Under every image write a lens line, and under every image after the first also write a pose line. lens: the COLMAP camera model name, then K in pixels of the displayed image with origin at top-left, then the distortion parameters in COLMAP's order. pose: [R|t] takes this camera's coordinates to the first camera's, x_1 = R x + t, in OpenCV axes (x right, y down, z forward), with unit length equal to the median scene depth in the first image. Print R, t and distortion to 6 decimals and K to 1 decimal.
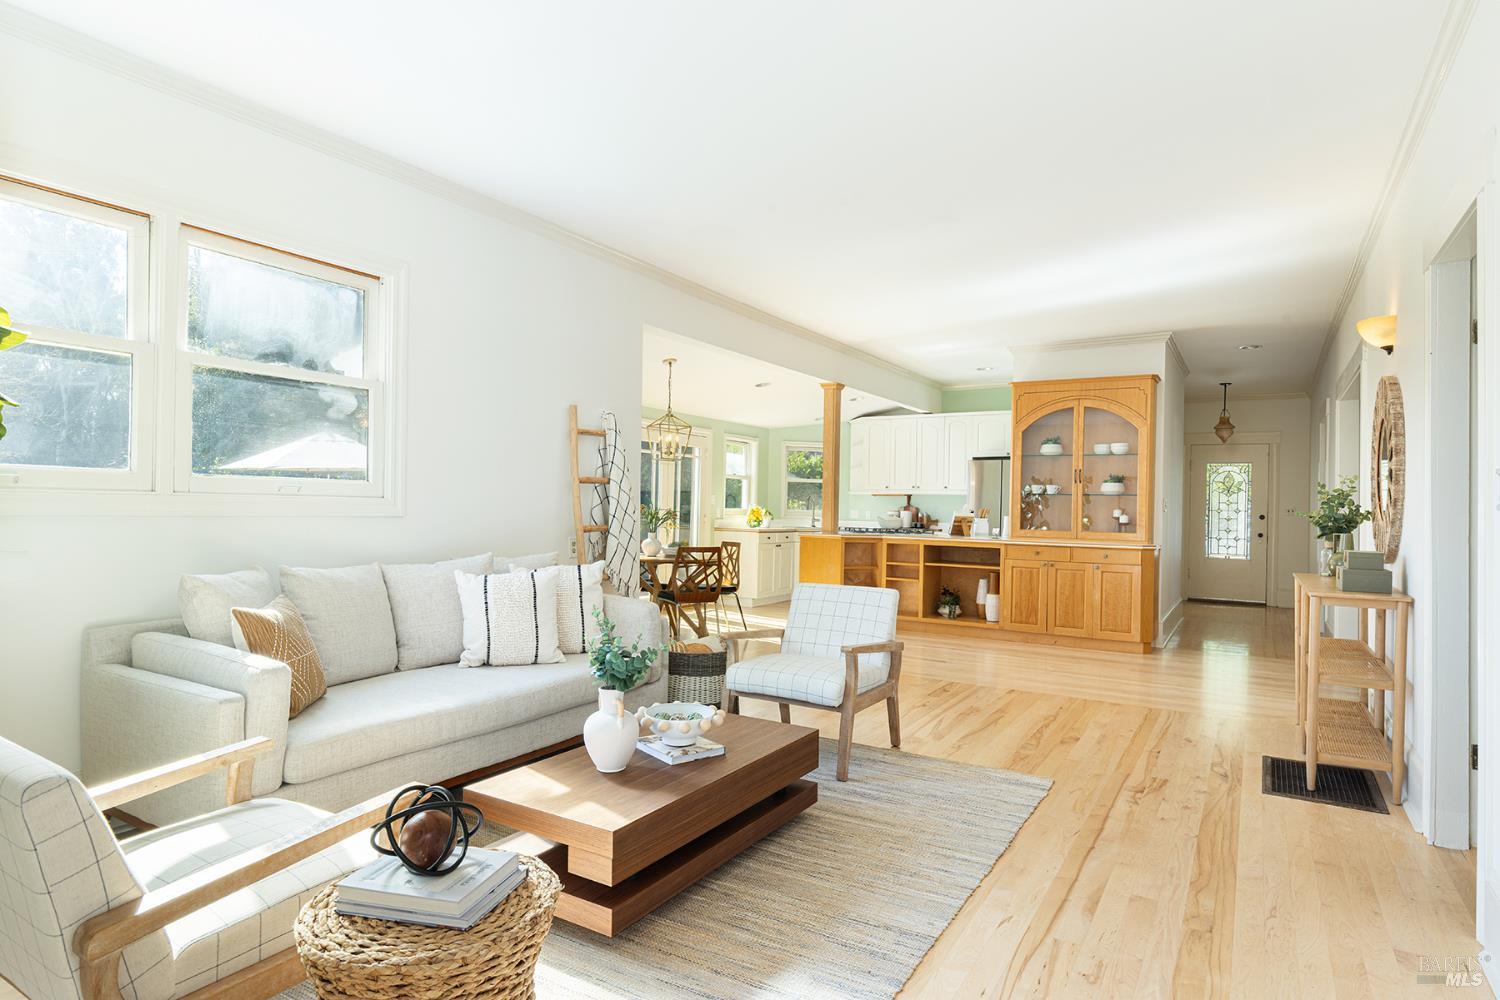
lens RADIAL K [[830.6, 0, 750.0], [0, 830.6, 500.0], [0, 0, 1]] dist [-0.000358, -0.000363]
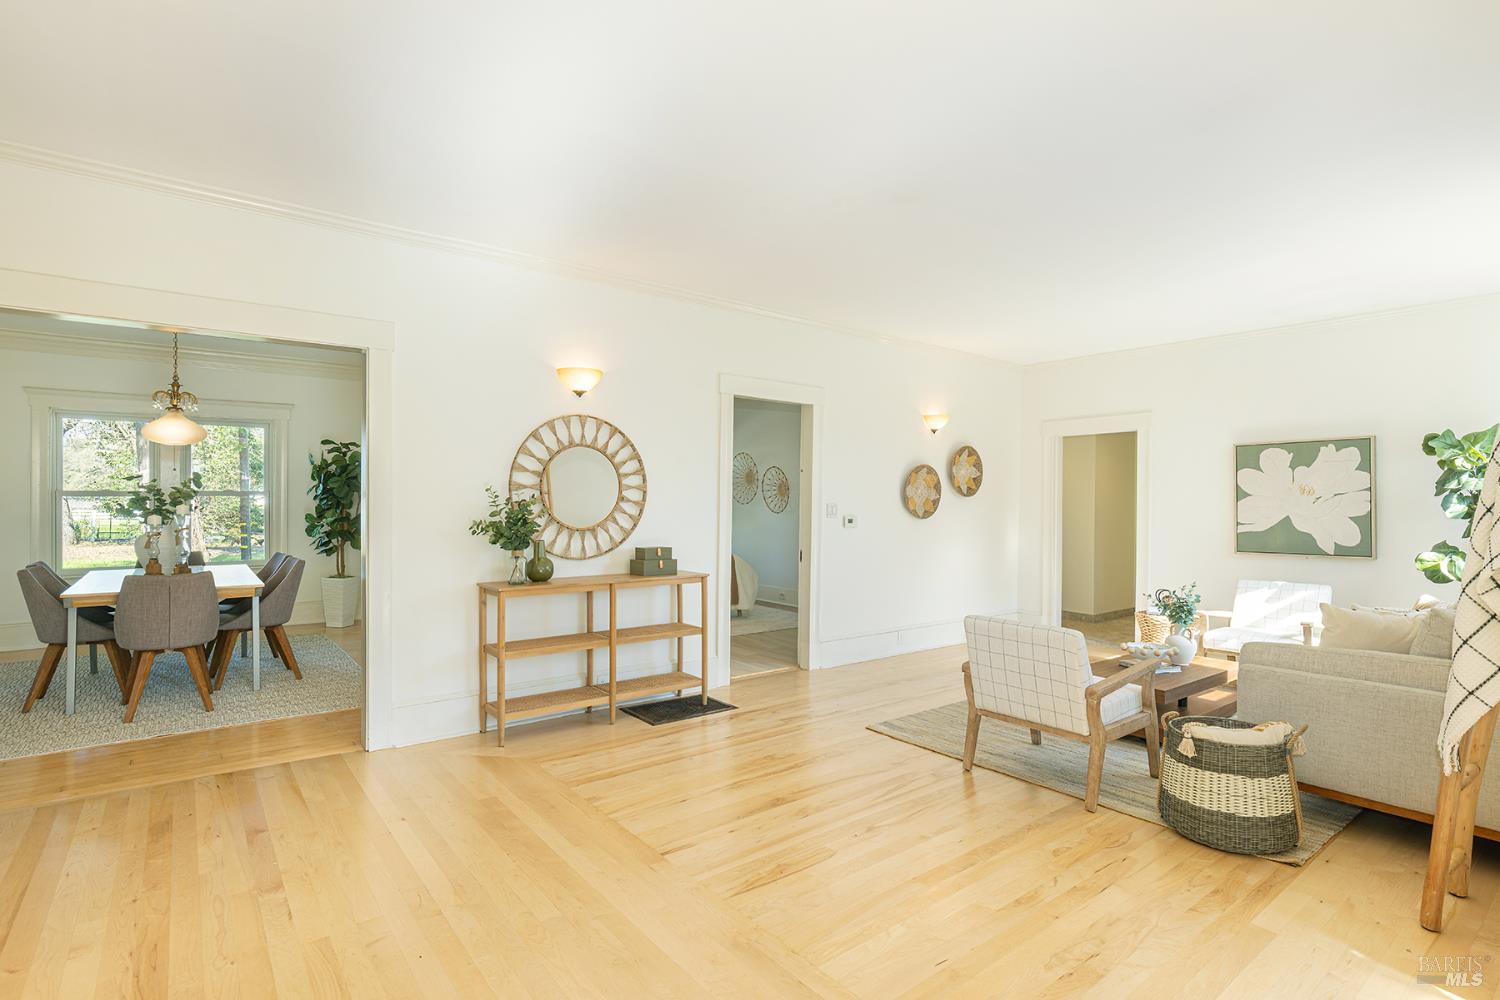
lens RADIAL K [[716.2, 0, 758.8], [0, 716.2, 513.3], [0, 0, 1]] dist [-0.013461, 0.000003]
pose [[-0.940673, -0.027817, 0.338172, 0.151189], [-0.026980, 0.999610, 0.007177, -0.016129], [-0.338239, -0.002373, -0.941057, 2.237134]]
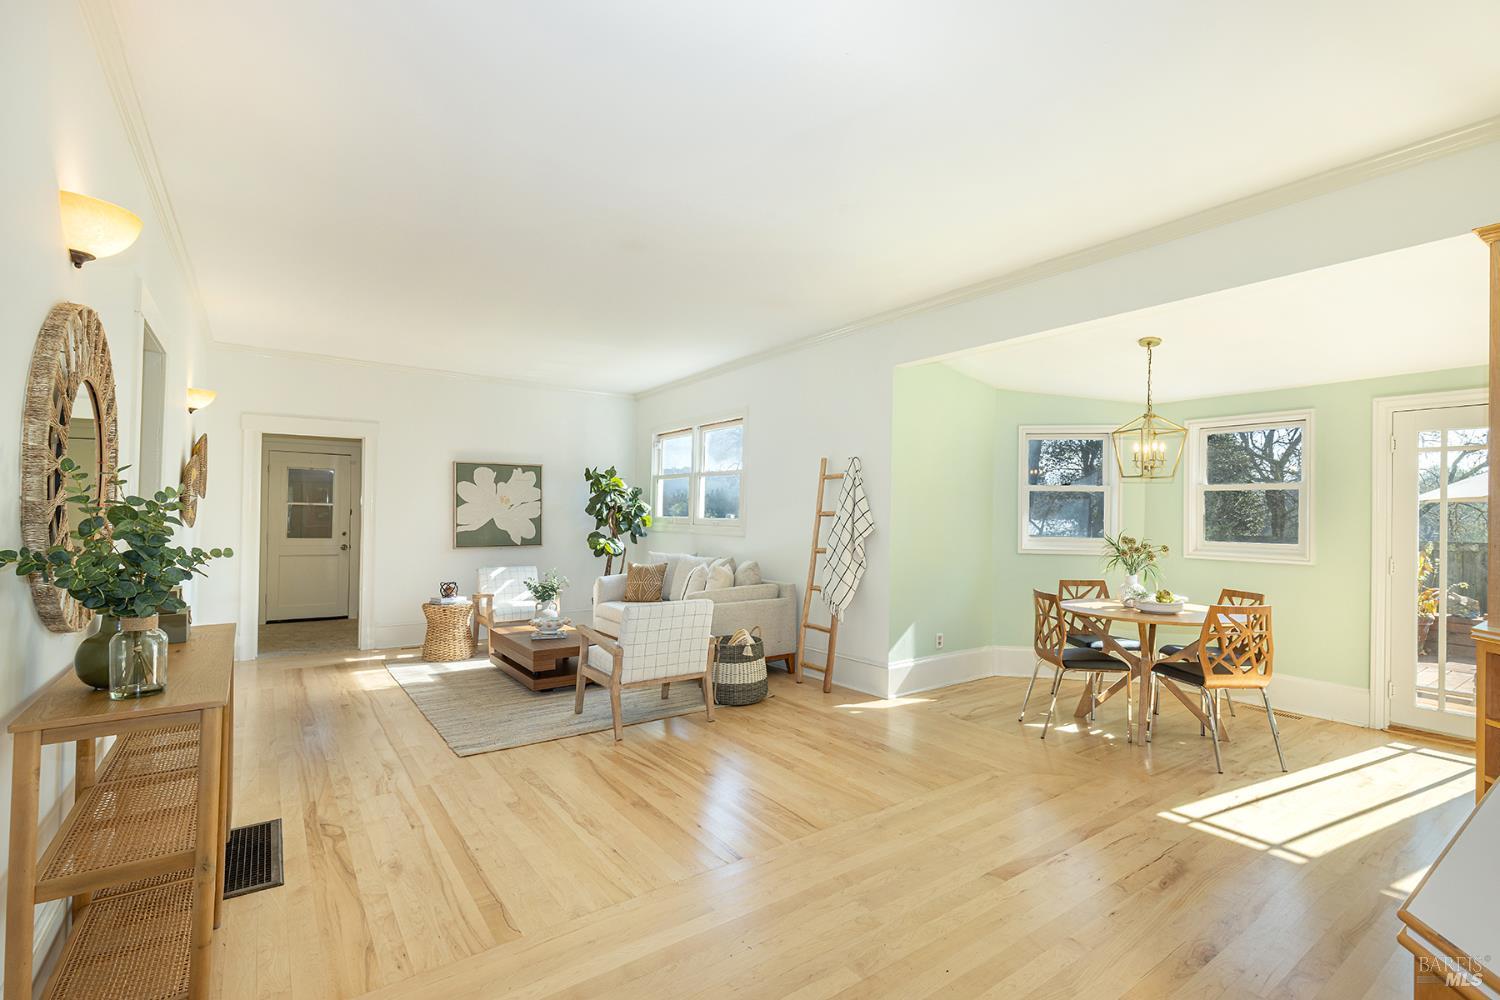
lens RADIAL K [[673.7, 0, 754.8], [0, 673.7, 505.6], [0, 0, 1]] dist [0.001467, 0.000280]
pose [[-0.386826, -0.035075, -0.921485, 1.163706], [-0.002818, 0.999317, -0.036854, 0.003819], [0.922148, -0.011659, -0.386661, 1.852941]]
